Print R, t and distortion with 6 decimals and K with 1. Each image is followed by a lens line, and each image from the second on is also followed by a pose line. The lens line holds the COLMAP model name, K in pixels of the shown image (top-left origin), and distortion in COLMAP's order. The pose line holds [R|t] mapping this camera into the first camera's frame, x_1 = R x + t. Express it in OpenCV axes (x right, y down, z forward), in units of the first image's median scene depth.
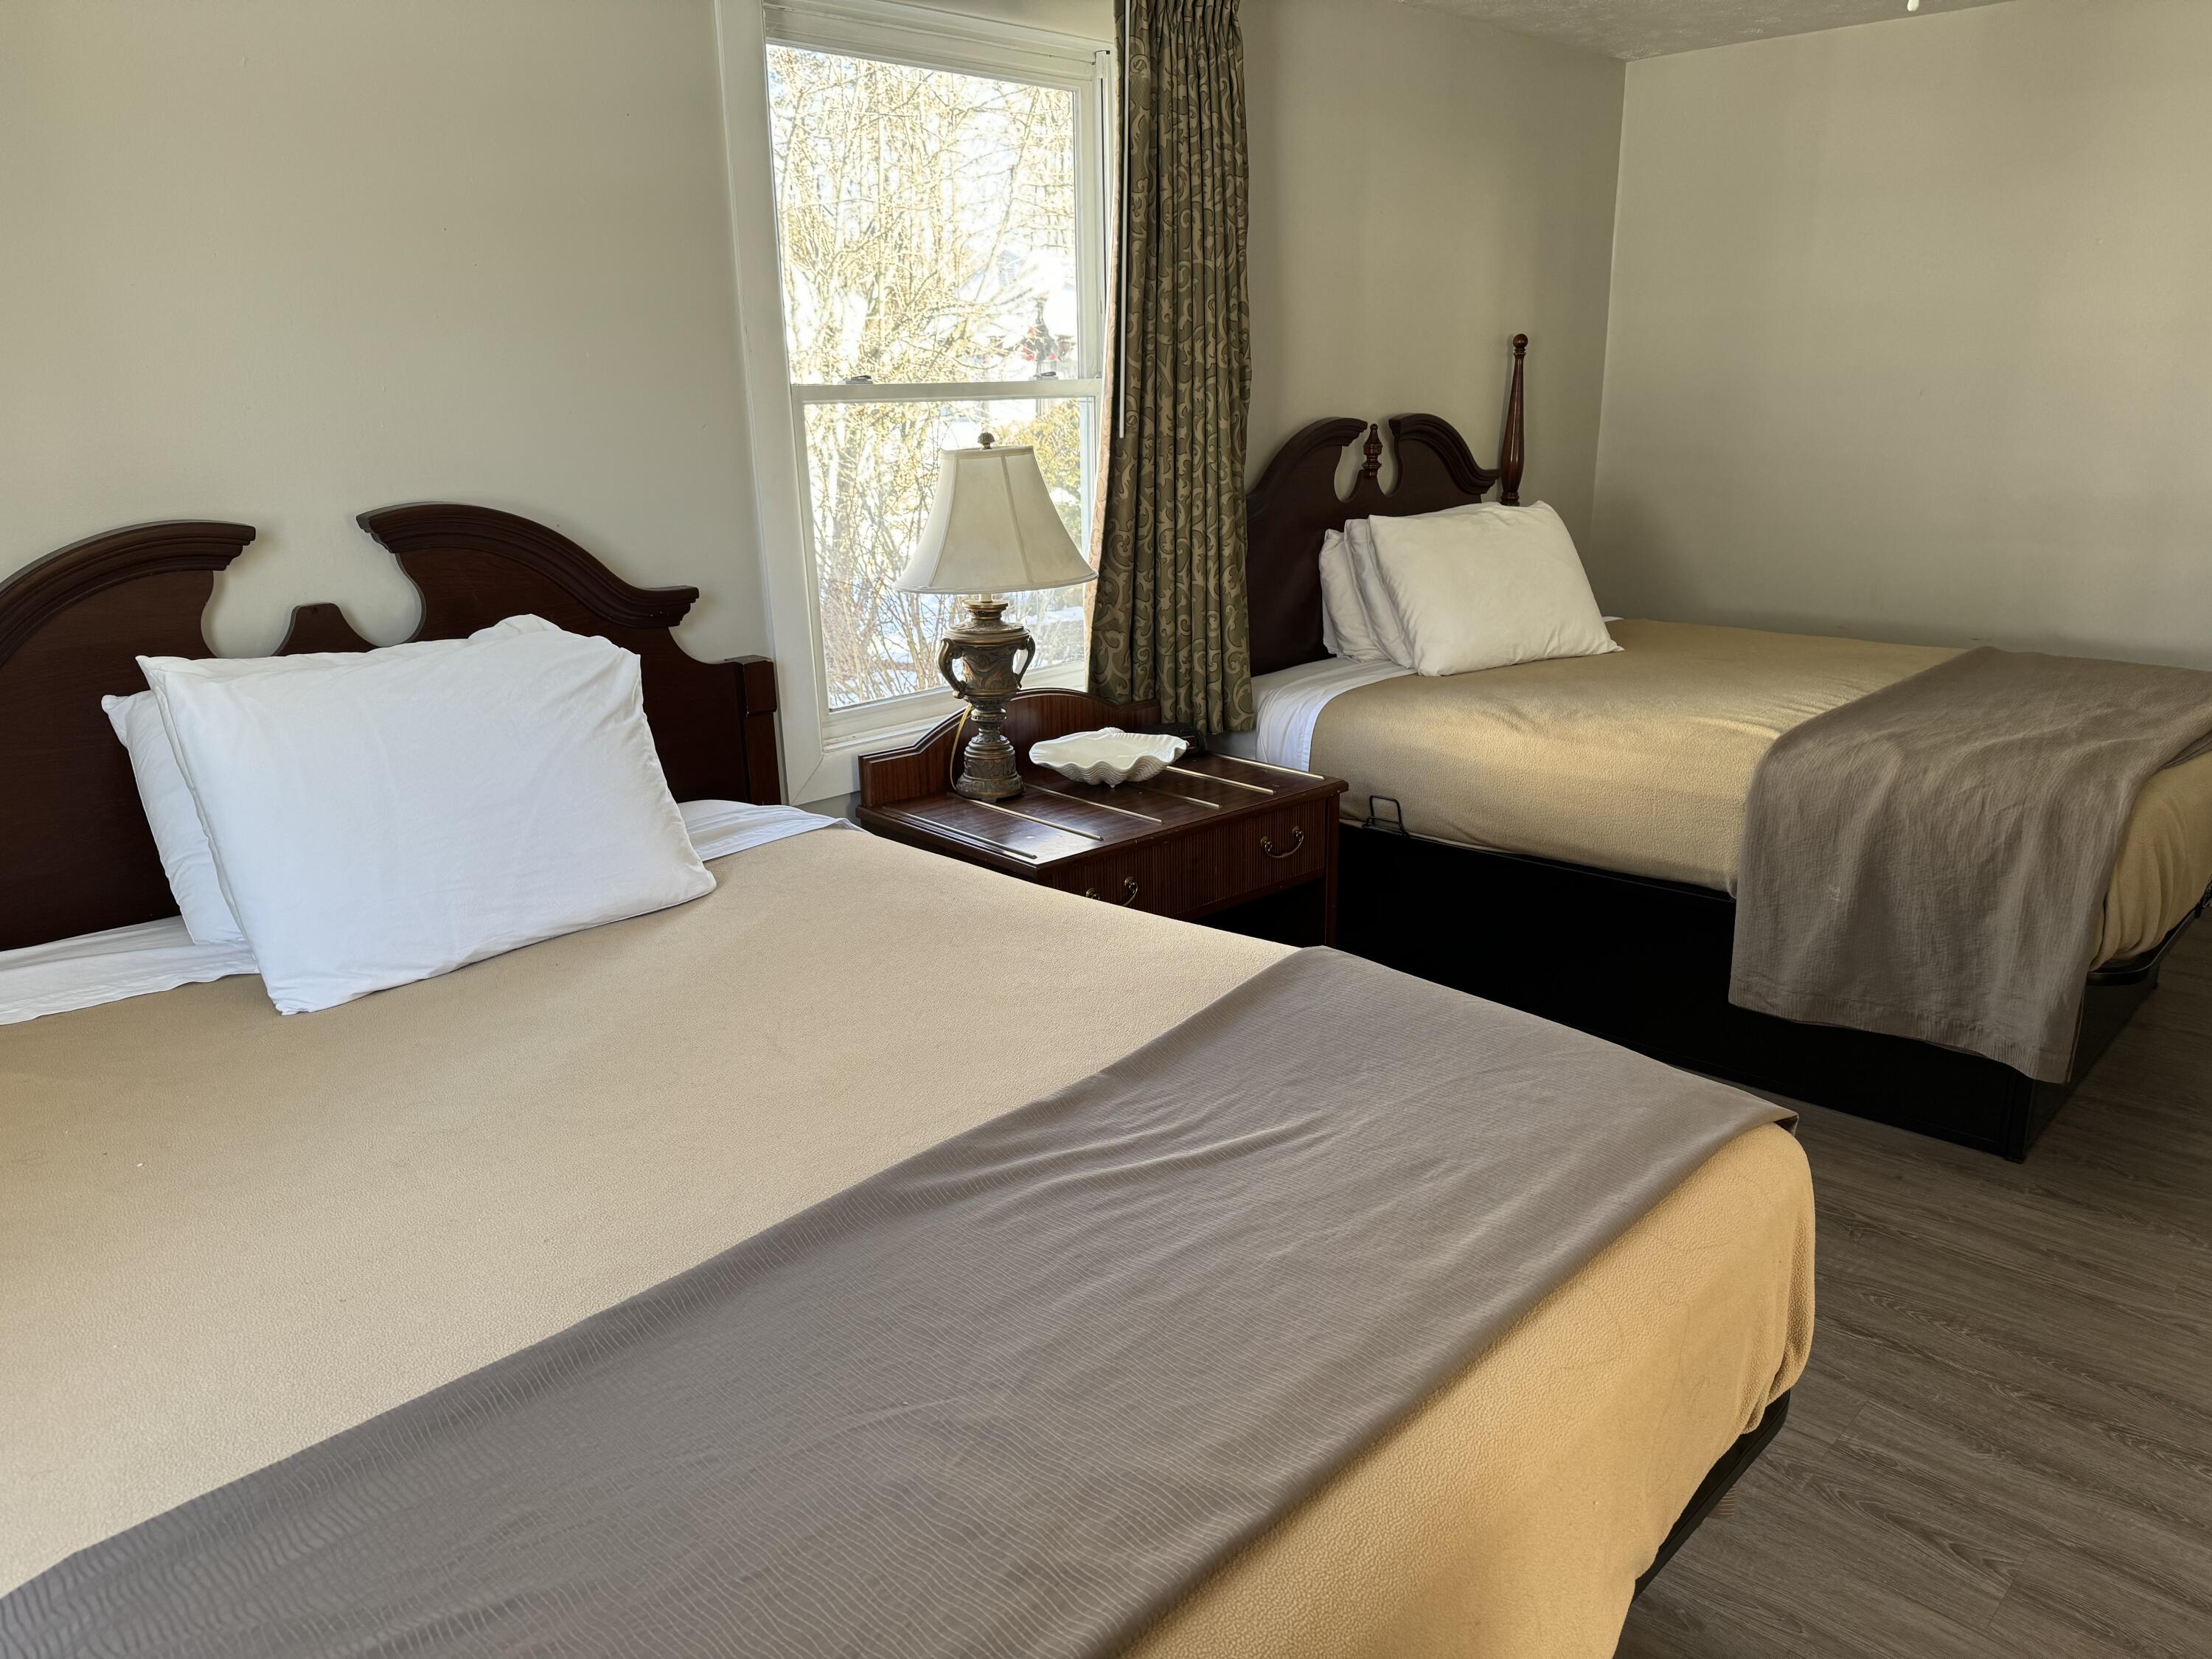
lens RADIAL K [[1527.7, 0, 1106.0], [0, 1527.7, 829.5], [0, 0, 1]] dist [-0.003467, -0.001317]
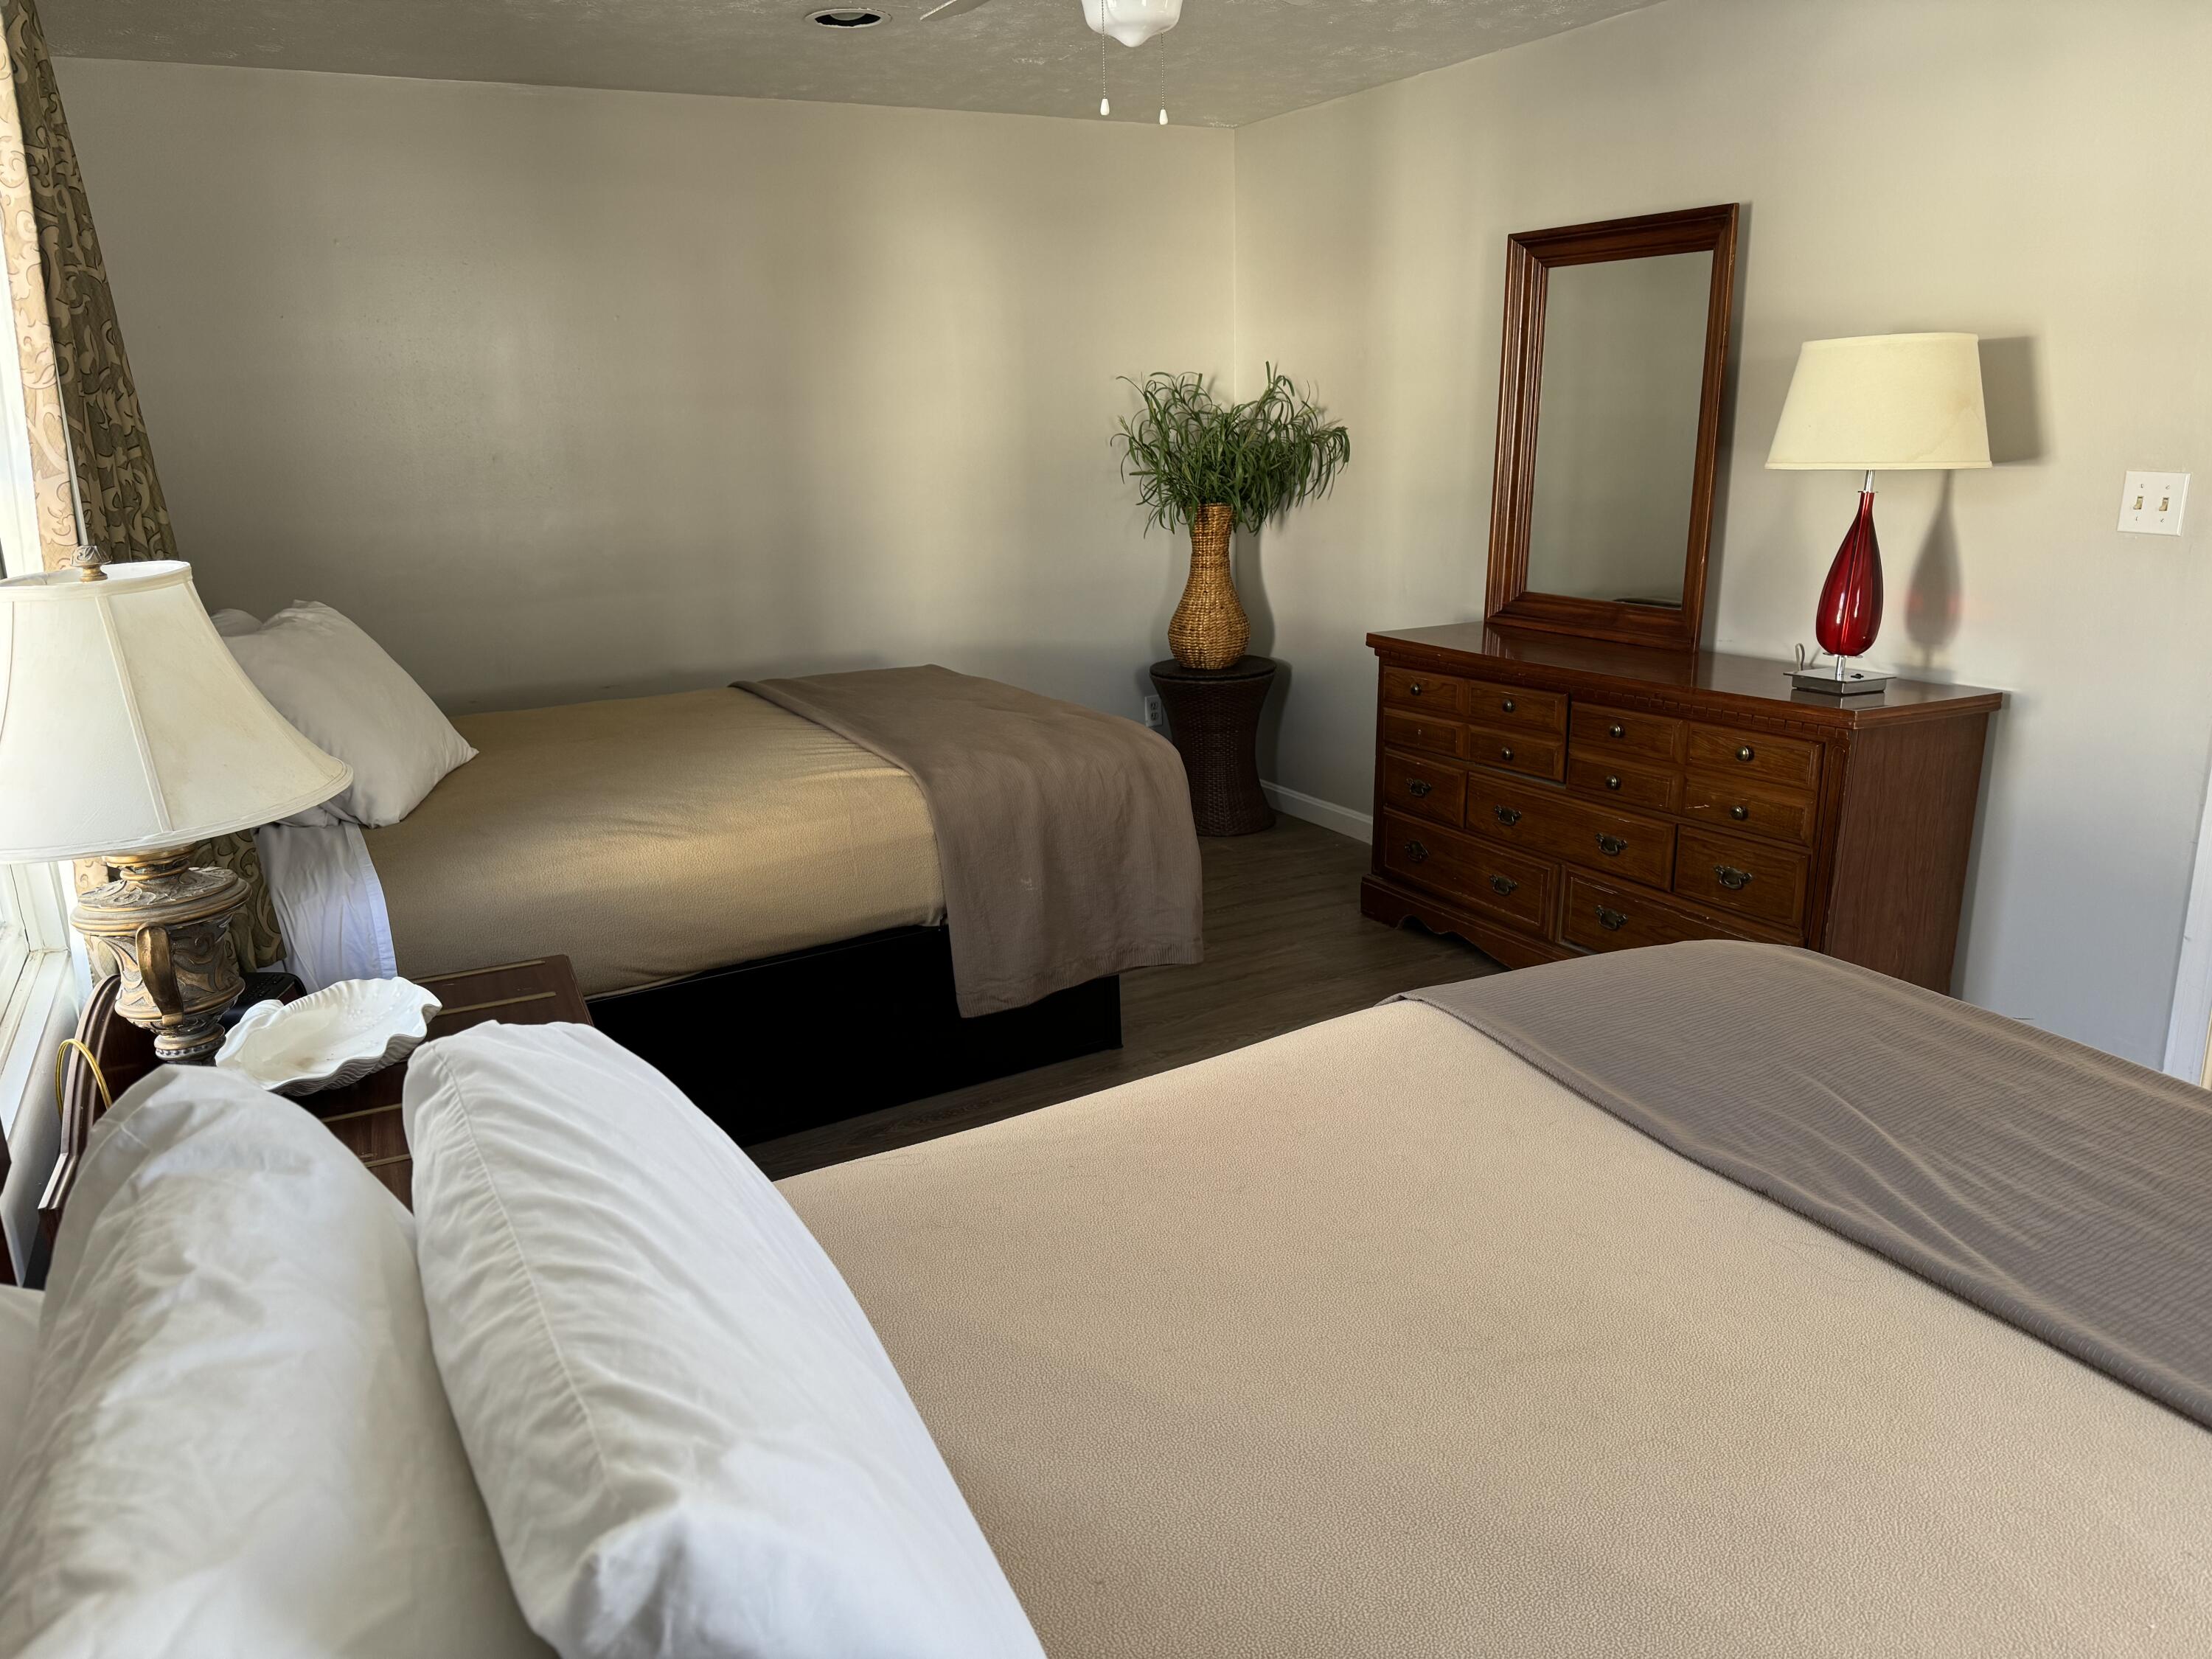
lens RADIAL K [[1527.7, 0, 1106.0], [0, 1527.7, 829.5], [0, 0, 1]] dist [-0.003467, -0.001317]
pose [[0.274060, -0.236829, 0.932096, -0.550660], [0.280965, 0.946637, 0.157913, -0.157642], [-0.919755, 0.218609, 0.325976, 0.540537]]
